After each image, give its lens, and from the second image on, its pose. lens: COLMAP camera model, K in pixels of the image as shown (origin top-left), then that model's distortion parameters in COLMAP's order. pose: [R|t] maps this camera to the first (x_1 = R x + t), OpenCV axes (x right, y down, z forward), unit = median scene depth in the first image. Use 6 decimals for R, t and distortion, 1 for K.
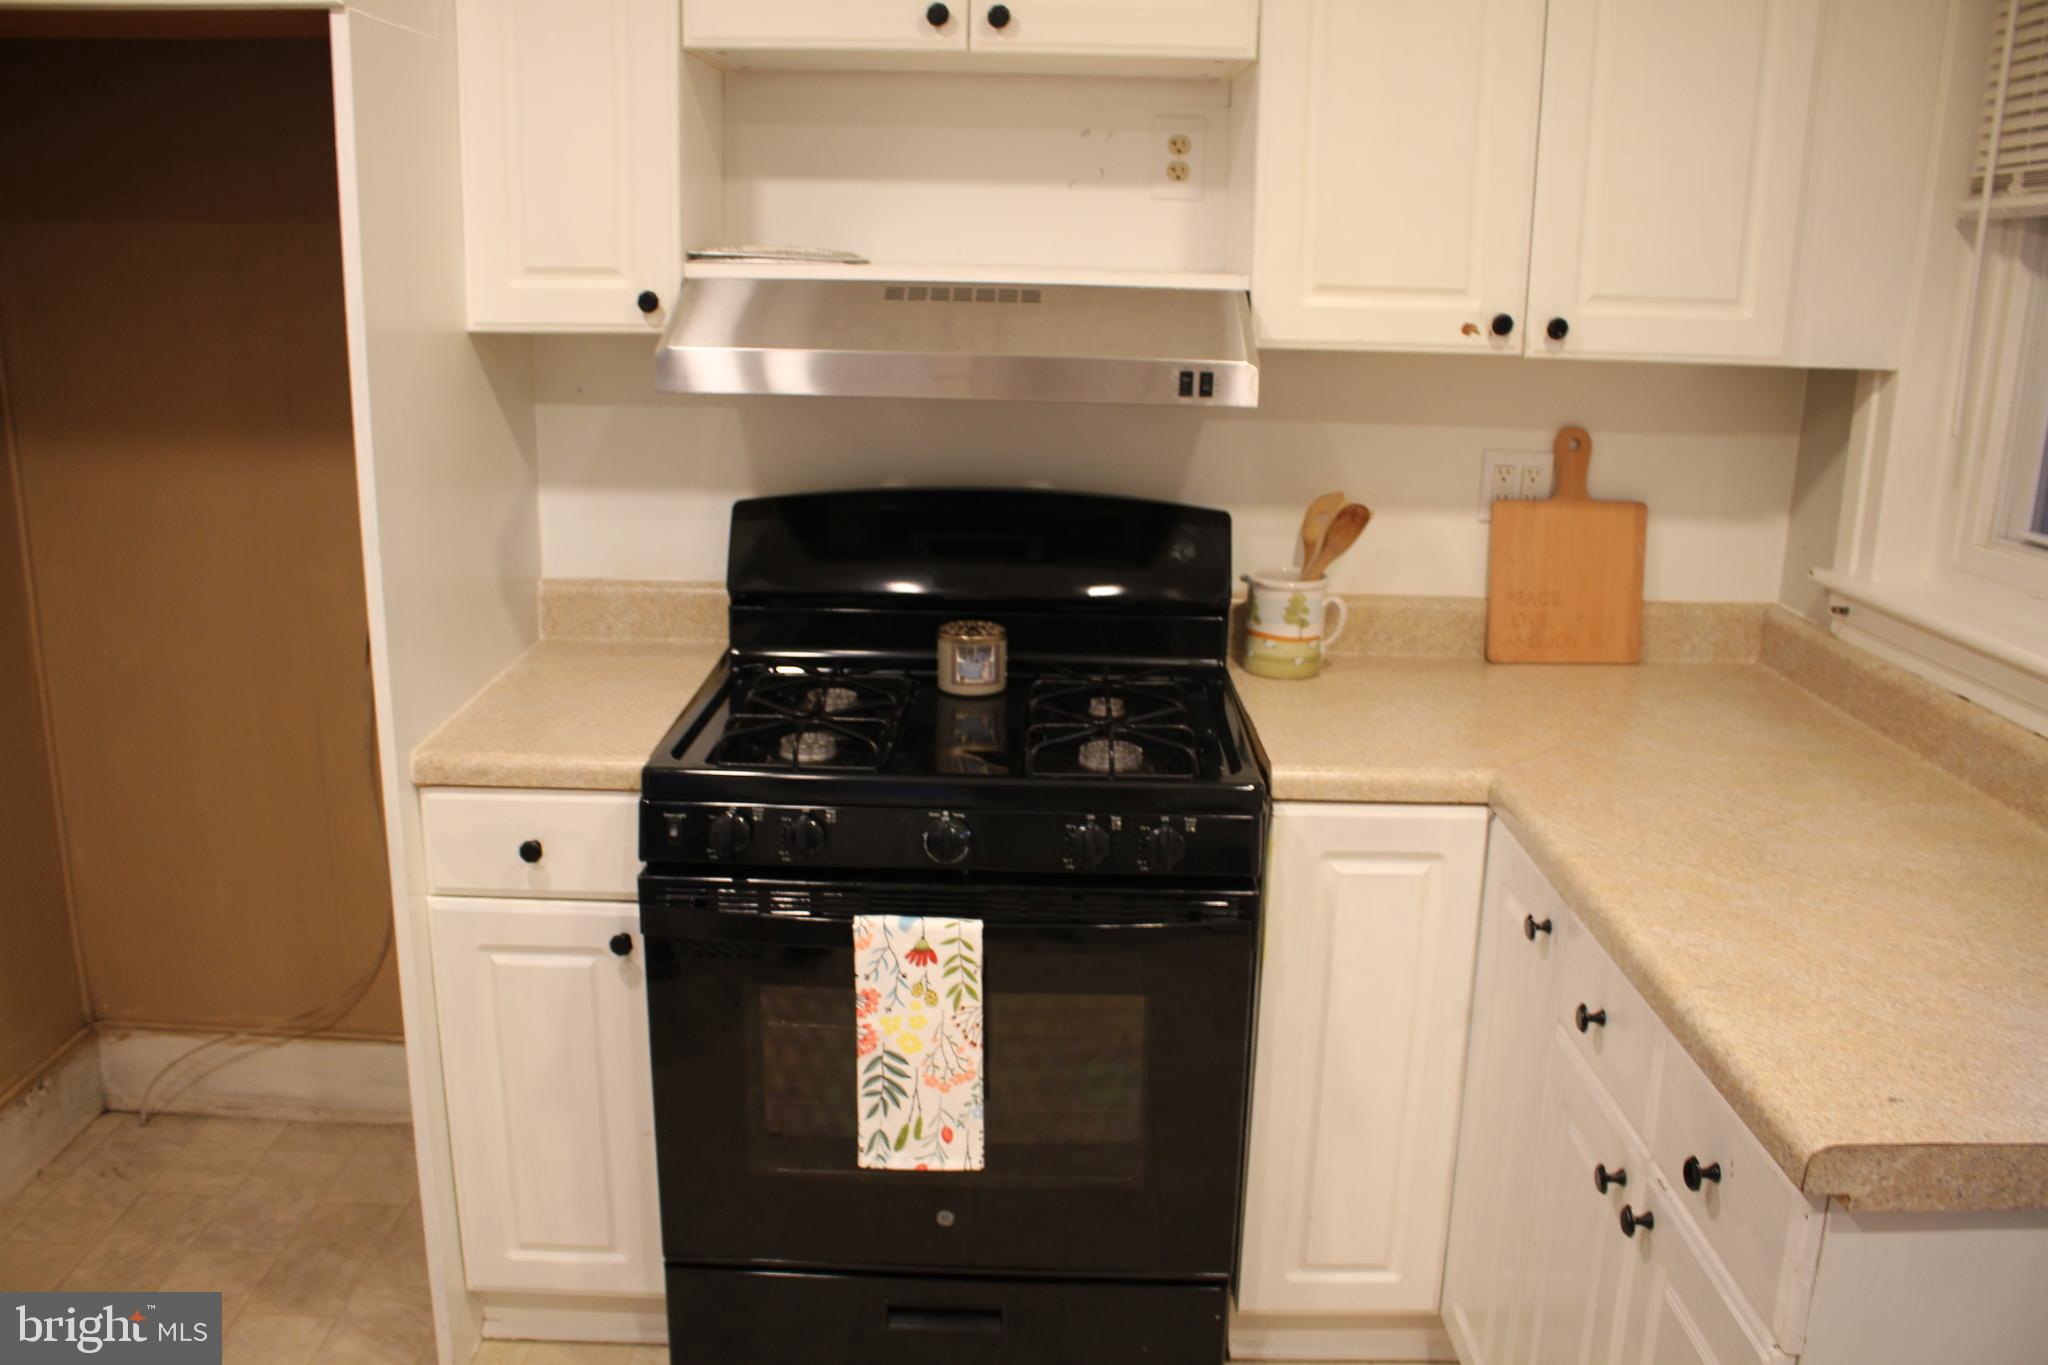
lens RADIAL K [[1692.4, 0, 1020.9], [0, 1692.4, 703.2], [0, 0, 1]] dist [-0.154846, 0.124289]
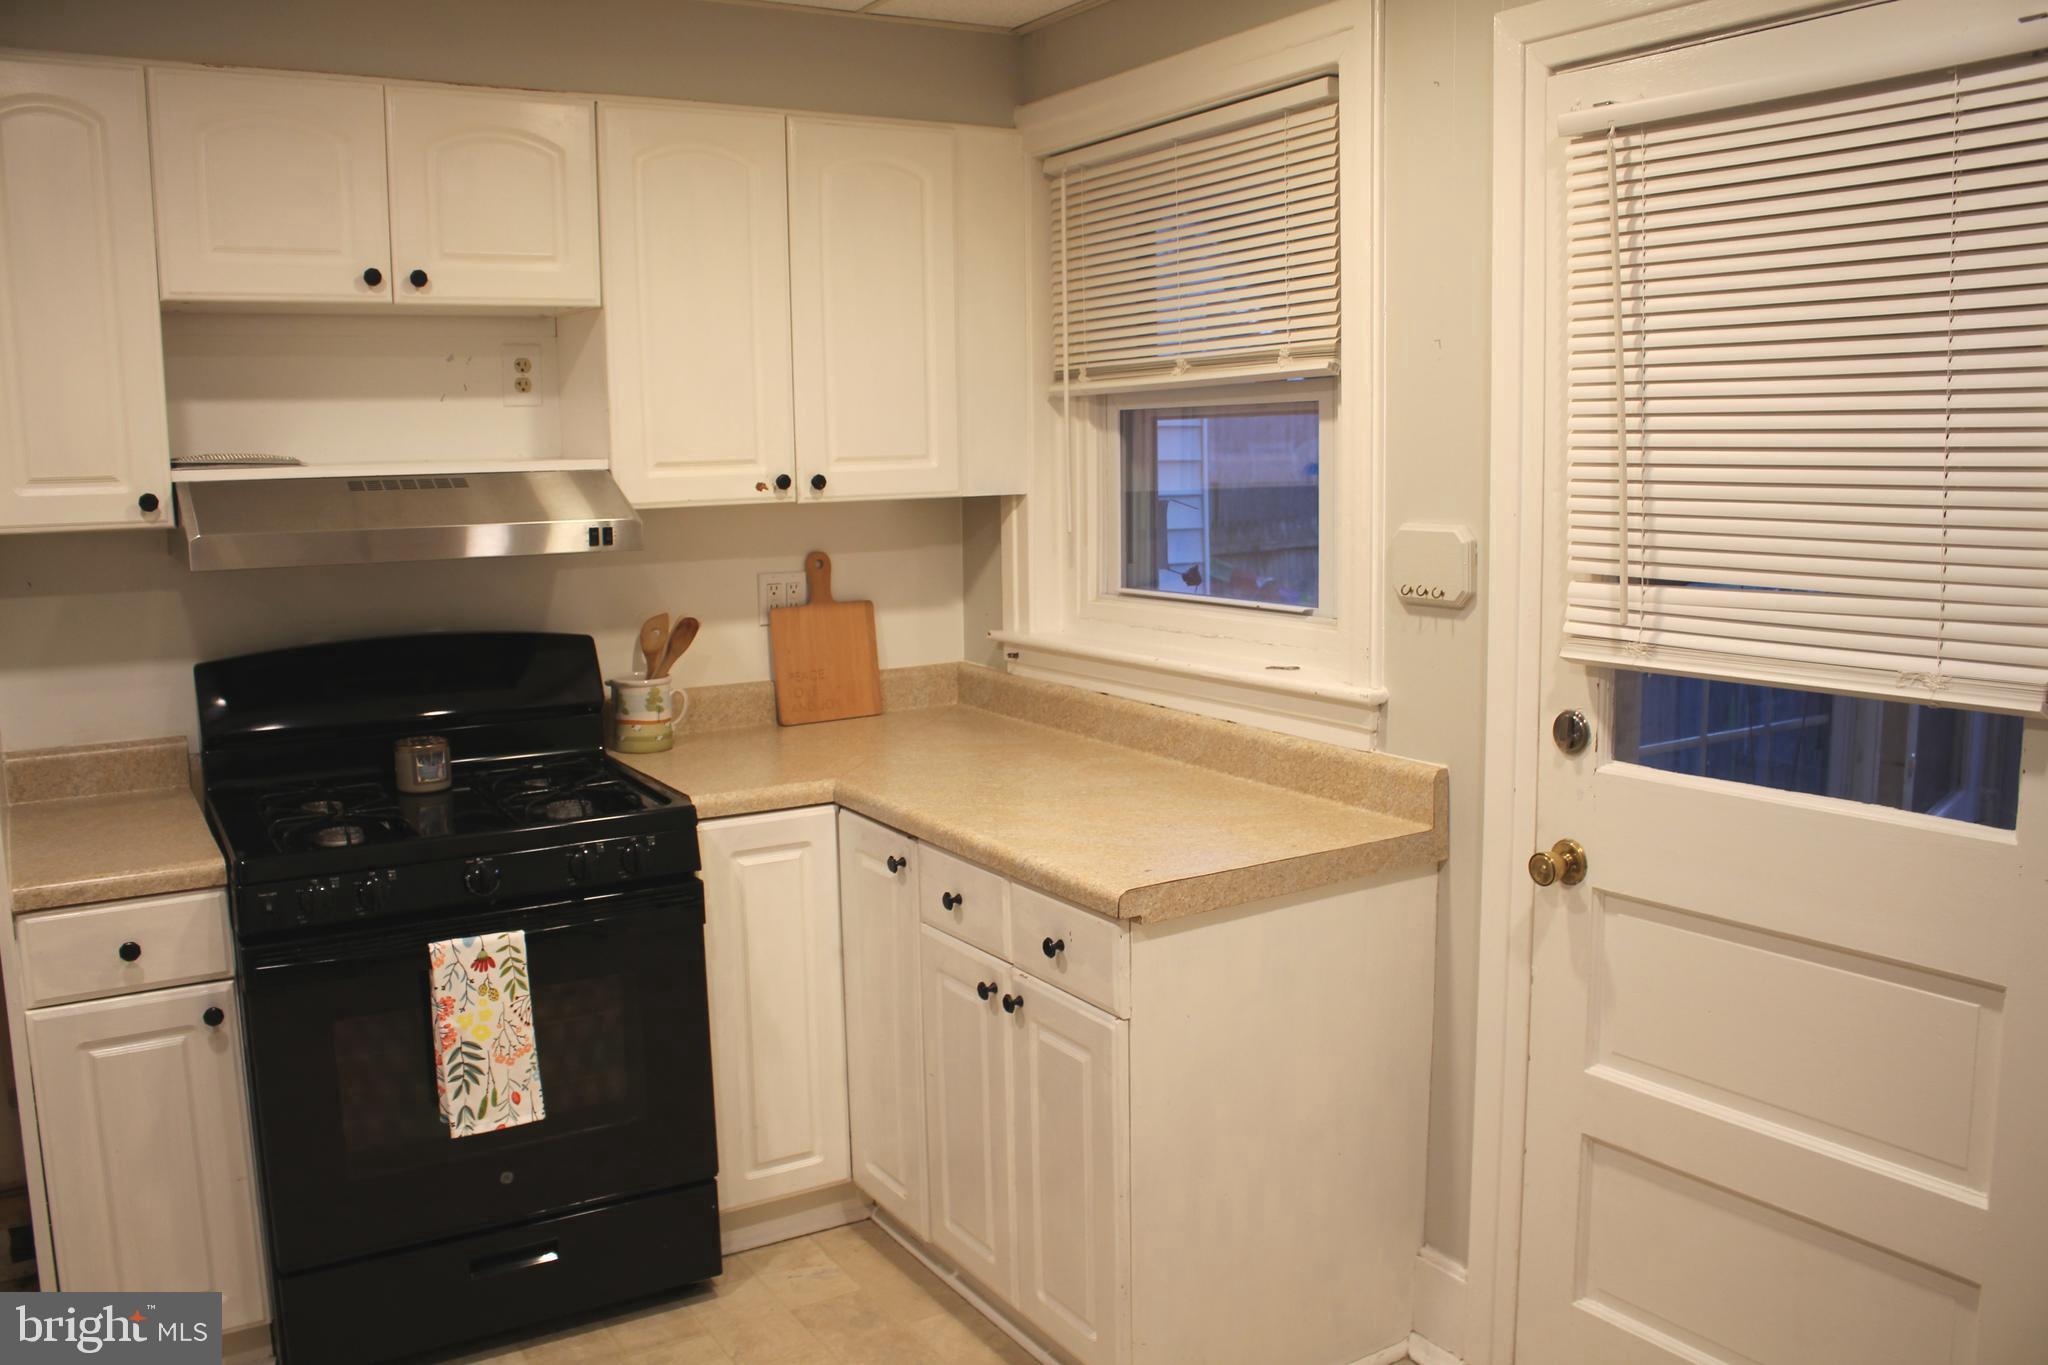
lens RADIAL K [[1692.4, 0, 1016.9], [0, 1692.4, 713.3], [0, 0, 1]] dist [-0.154846, 0.124289]
pose [[0.850877, -0.114947, 0.512637, -0.312000], [0.163583, 0.985231, -0.050601, 0.078691], [-0.499249, 0.126914, 0.857113, -0.335122]]
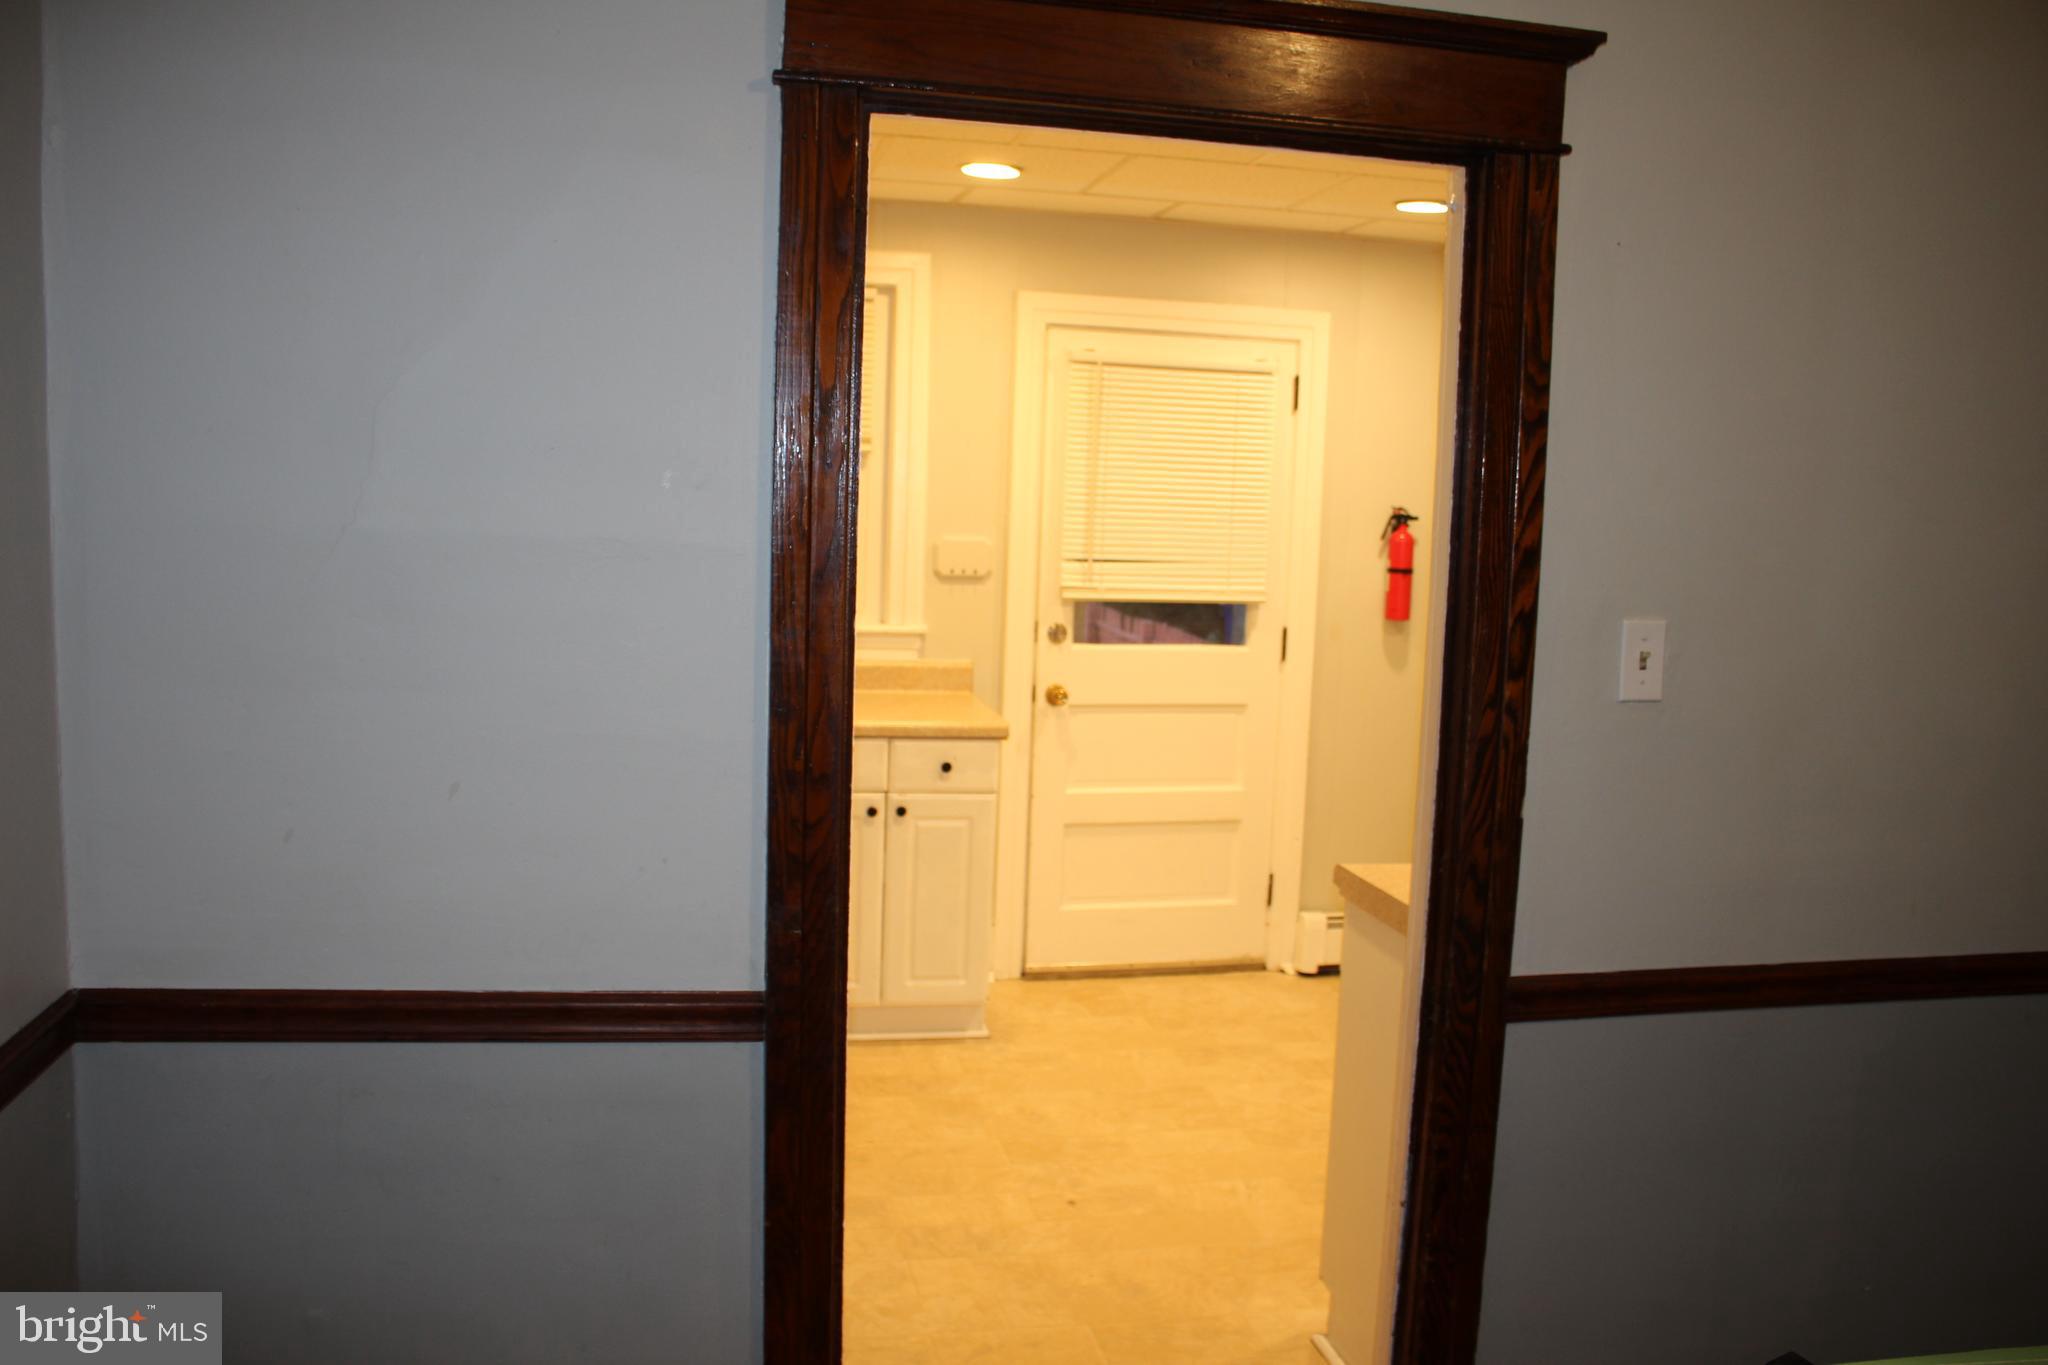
lens RADIAL K [[1692.4, 0, 1022.2], [0, 1692.4, 694.3], [0, 0, 1]] dist [-0.154846, 0.124289]
pose [[-0.199587, -0.140831, 0.969707, -1.708631], [0.210183, 0.960431, 0.182744, -0.256090], [-0.957073, 0.240290, -0.162089, 0.836819]]
